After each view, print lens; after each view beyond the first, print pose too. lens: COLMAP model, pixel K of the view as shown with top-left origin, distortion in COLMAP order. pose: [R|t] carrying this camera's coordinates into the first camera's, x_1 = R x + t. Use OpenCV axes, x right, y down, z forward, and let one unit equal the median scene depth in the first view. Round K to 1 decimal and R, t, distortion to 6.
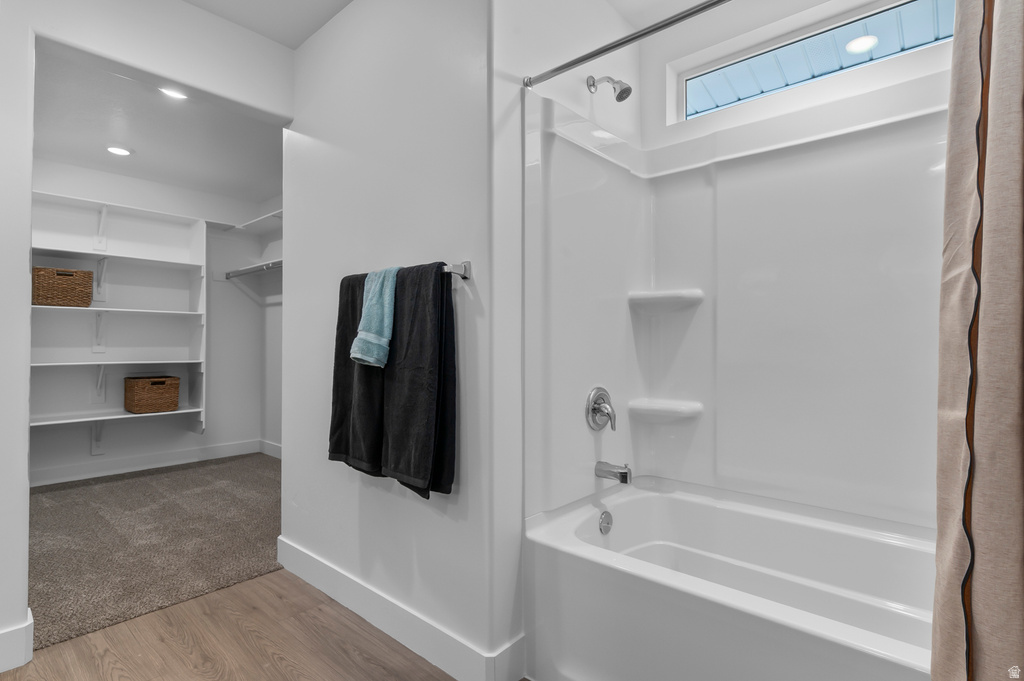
lens RADIAL K [[507.2, 0, 512.5], [0, 507.2, 343.2], [0, 0, 1]] dist [0.002749, -0.001287]
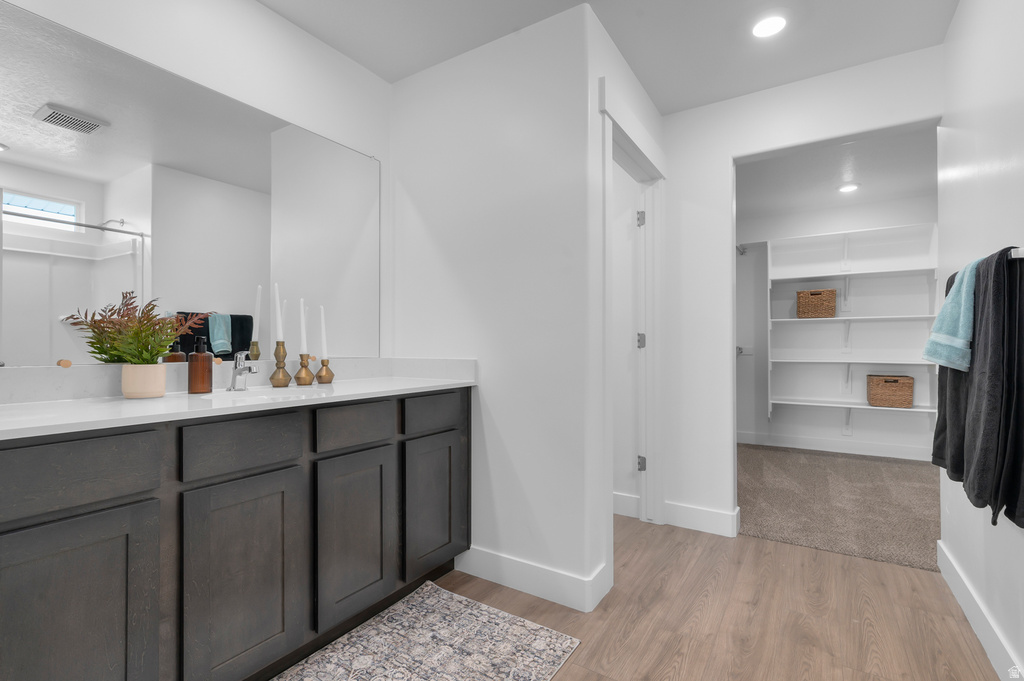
lens RADIAL K [[469.4, 0, 514.3], [0, 469.4, 344.4], [0, 0, 1]] dist [-0.002910, -0.000188]
pose [[0.145922, -0.003805, -0.989289, 0.355882], [0.000064, 0.999993, -0.003836, 0.002600], [0.989296, 0.000496, 0.145921, 0.052038]]
